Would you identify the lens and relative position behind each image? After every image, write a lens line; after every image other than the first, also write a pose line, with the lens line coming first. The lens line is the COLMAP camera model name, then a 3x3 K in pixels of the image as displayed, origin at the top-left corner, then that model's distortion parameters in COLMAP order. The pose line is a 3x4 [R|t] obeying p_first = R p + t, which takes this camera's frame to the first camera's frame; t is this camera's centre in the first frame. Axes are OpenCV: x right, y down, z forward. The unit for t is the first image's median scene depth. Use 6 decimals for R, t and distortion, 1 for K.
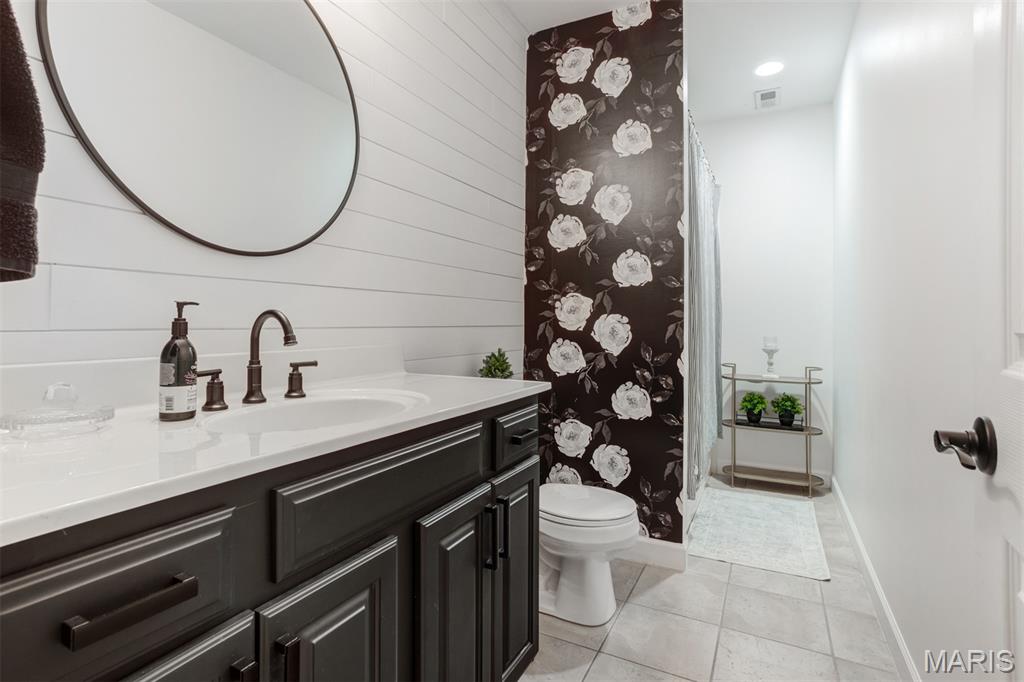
lens RADIAL K [[514.8, 0, 498.0], [0, 514.8, 337.0], [0, 0, 1]] dist [-0.057625, 0.051581]
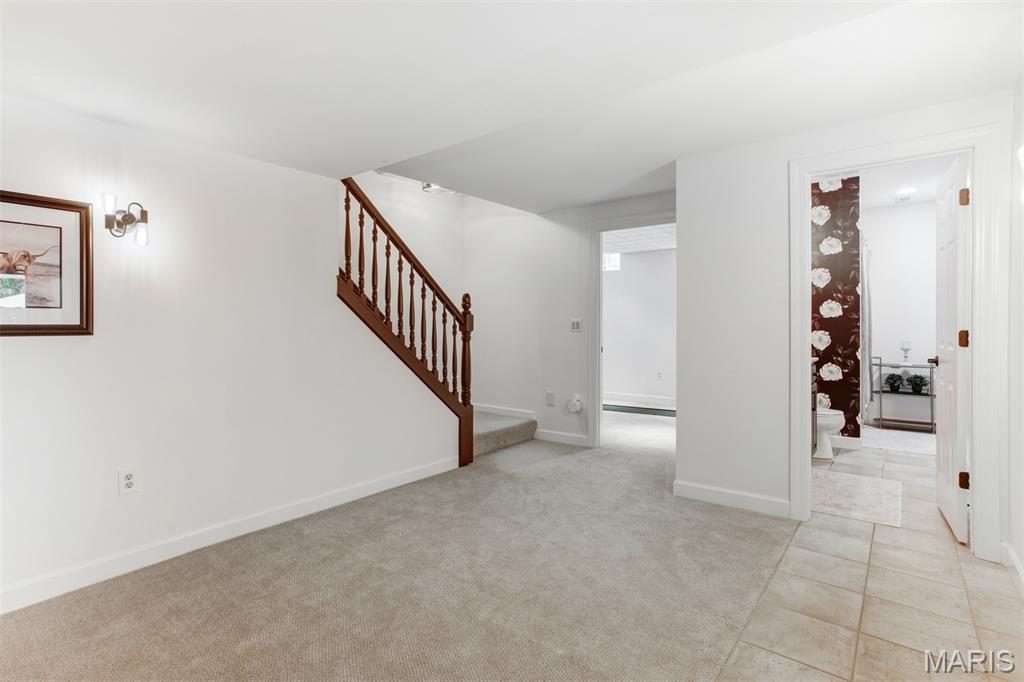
lens RADIAL K [[514.8, 0, 498.0], [0, 514.8, 337.0], [0, 0, 1]] dist [-0.057625, 0.051581]
pose [[0.983534, 0.000356, -0.180724, -0.515833], [-0.001022, 0.999993, -0.003589, -0.006386], [0.180721, 0.003715, 0.983527, -0.943893]]
